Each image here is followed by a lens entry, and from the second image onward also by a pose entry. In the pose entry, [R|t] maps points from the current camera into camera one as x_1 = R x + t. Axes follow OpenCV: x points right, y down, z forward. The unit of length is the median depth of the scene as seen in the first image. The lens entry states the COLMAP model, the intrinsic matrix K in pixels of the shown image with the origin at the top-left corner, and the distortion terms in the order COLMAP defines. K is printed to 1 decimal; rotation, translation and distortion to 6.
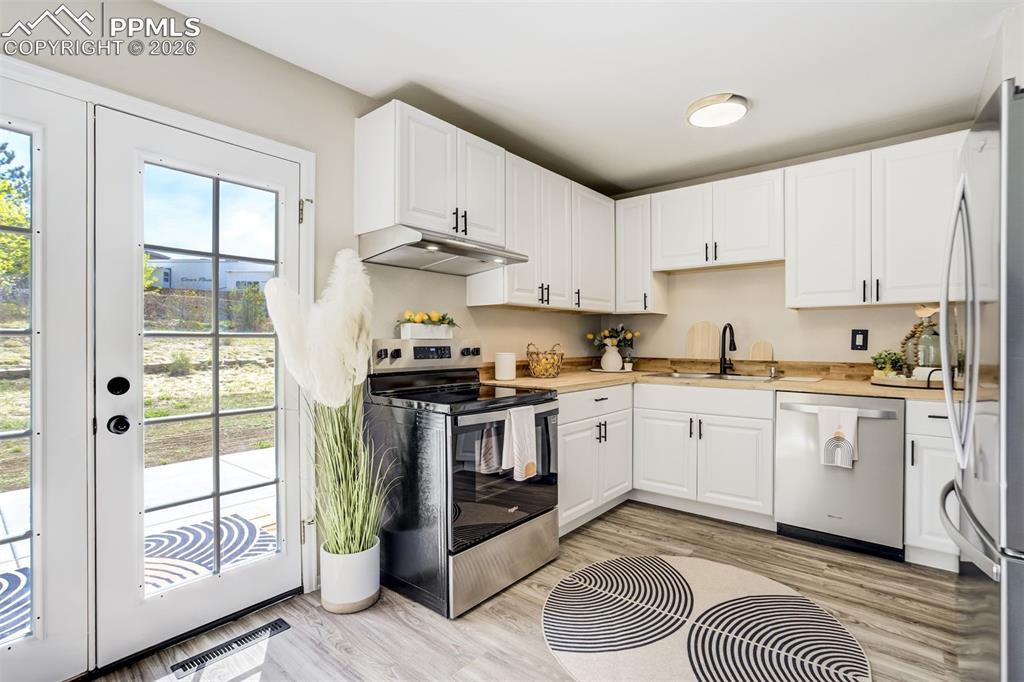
lens RADIAL K [[465.2, 0, 520.2], [0, 465.2, 338.0], [0, 0, 1]] dist [-0.061479, 0.022579]
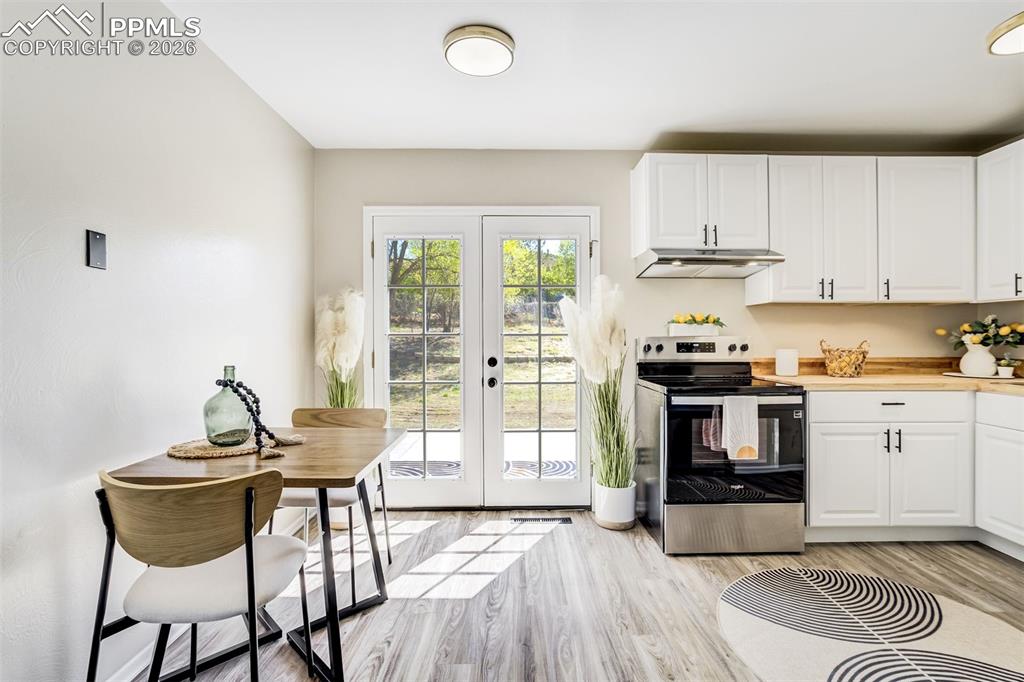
lens RADIAL K [[465.2, 0, 520.2], [0, 465.2, 338.0], [0, 0, 1]] dist [-0.061479, 0.022579]
pose [[0.636994, -0.000180, -0.770868, 0.397344], [0.005573, 0.999975, 0.004371, -0.000756], [0.770848, -0.007081, 0.636980, -0.091756]]
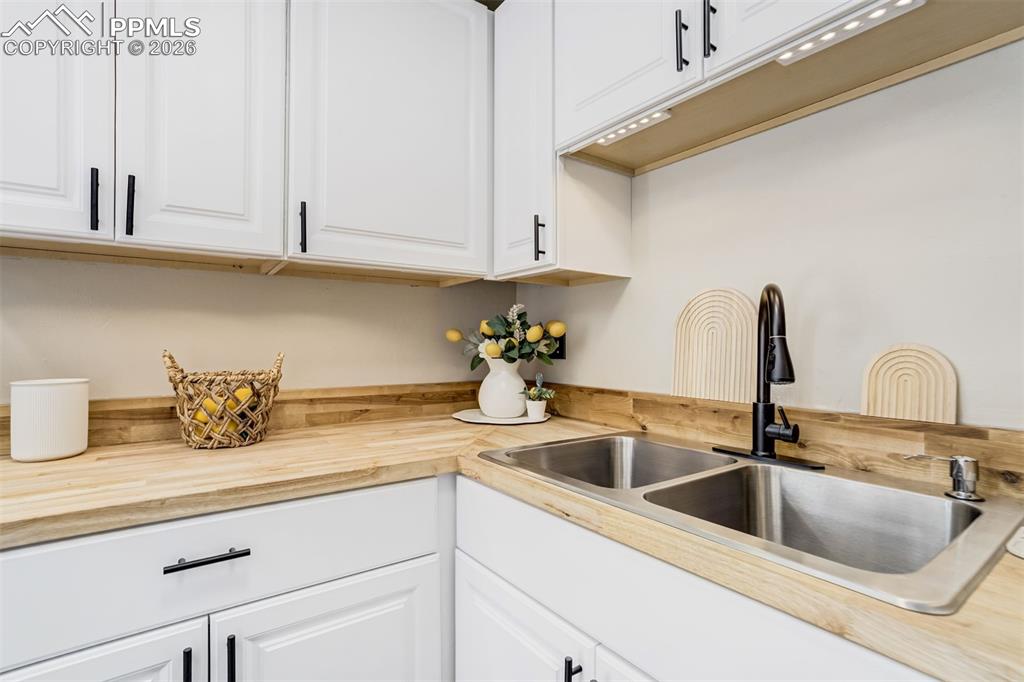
lens RADIAL K [[500.6, 0, 512.0], [0, 500.6, 341.0], [0, 0, 1]] dist [-0.001961, -0.000282]
pose [[0.971862, -0.001513, -0.235546, 0.434779], [0.001261, 0.999998, -0.001220, 0.003012], [0.235547, 0.000888, 0.971862, 0.778038]]
